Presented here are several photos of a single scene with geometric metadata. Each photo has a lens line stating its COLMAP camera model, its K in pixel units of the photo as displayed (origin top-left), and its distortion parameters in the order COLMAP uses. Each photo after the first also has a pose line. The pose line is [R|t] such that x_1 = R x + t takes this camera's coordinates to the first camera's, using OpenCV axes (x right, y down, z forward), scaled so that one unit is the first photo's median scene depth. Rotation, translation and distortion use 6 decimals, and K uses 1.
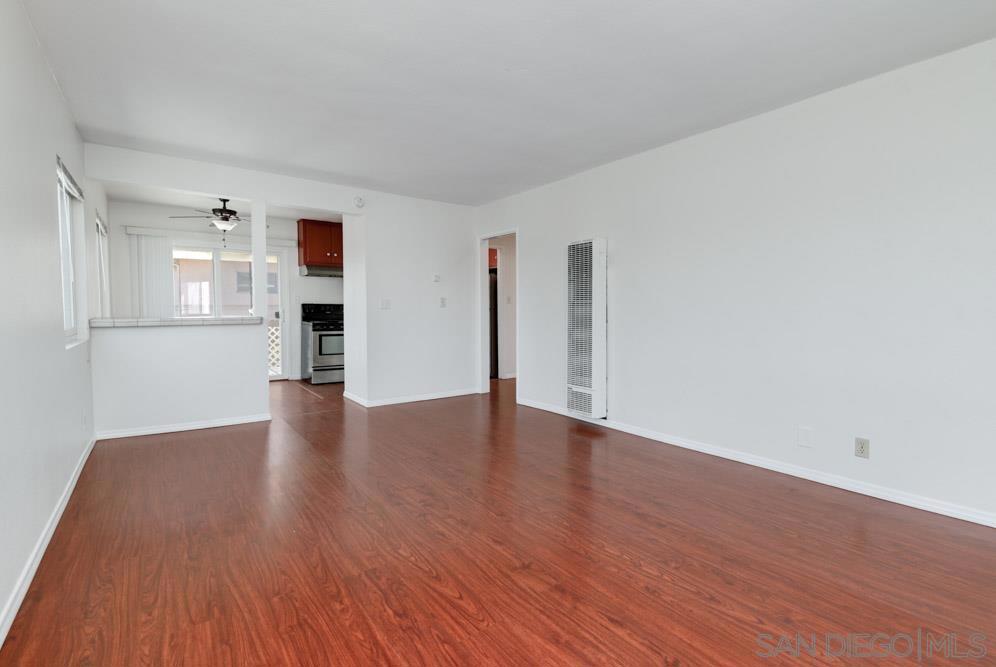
lens RADIAL K [[457.6, 0, 498.0], [0, 457.6, 333.5], [0, 0, 1]] dist [0.001586, 0.000036]
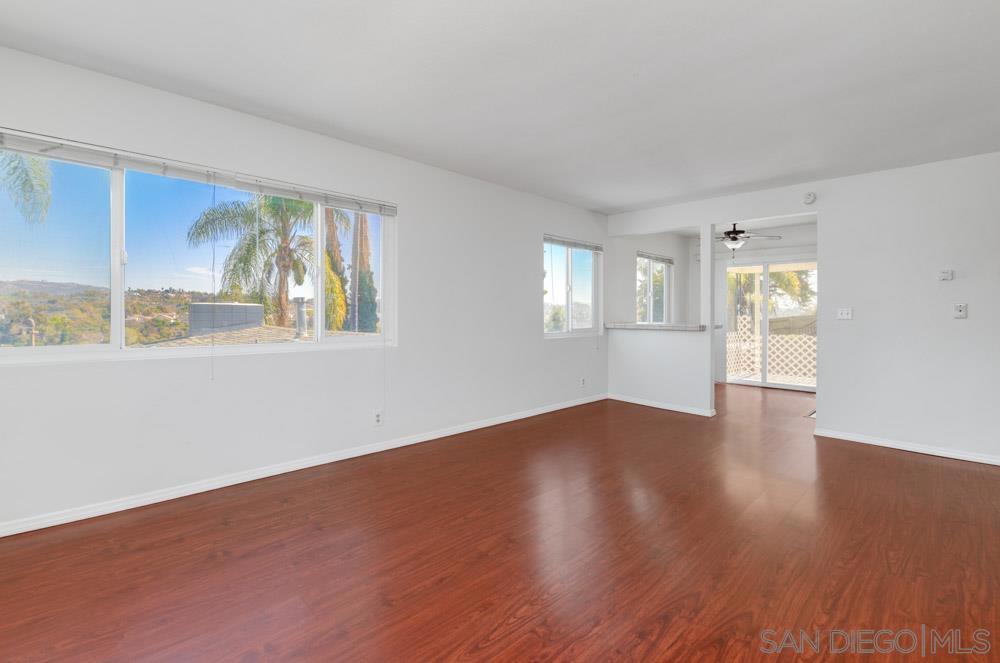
lens RADIAL K [[441.9, 0, 504.5], [0, 441.9, 323.2], [0, 0, 1]] dist [0.013724, -0.012500]
pose [[0.133891, 0.025780, -0.990661, 0.682650], [-0.059014, 0.998095, 0.017998, -0.040538], [0.989237, 0.056053, 0.135157, 0.463151]]
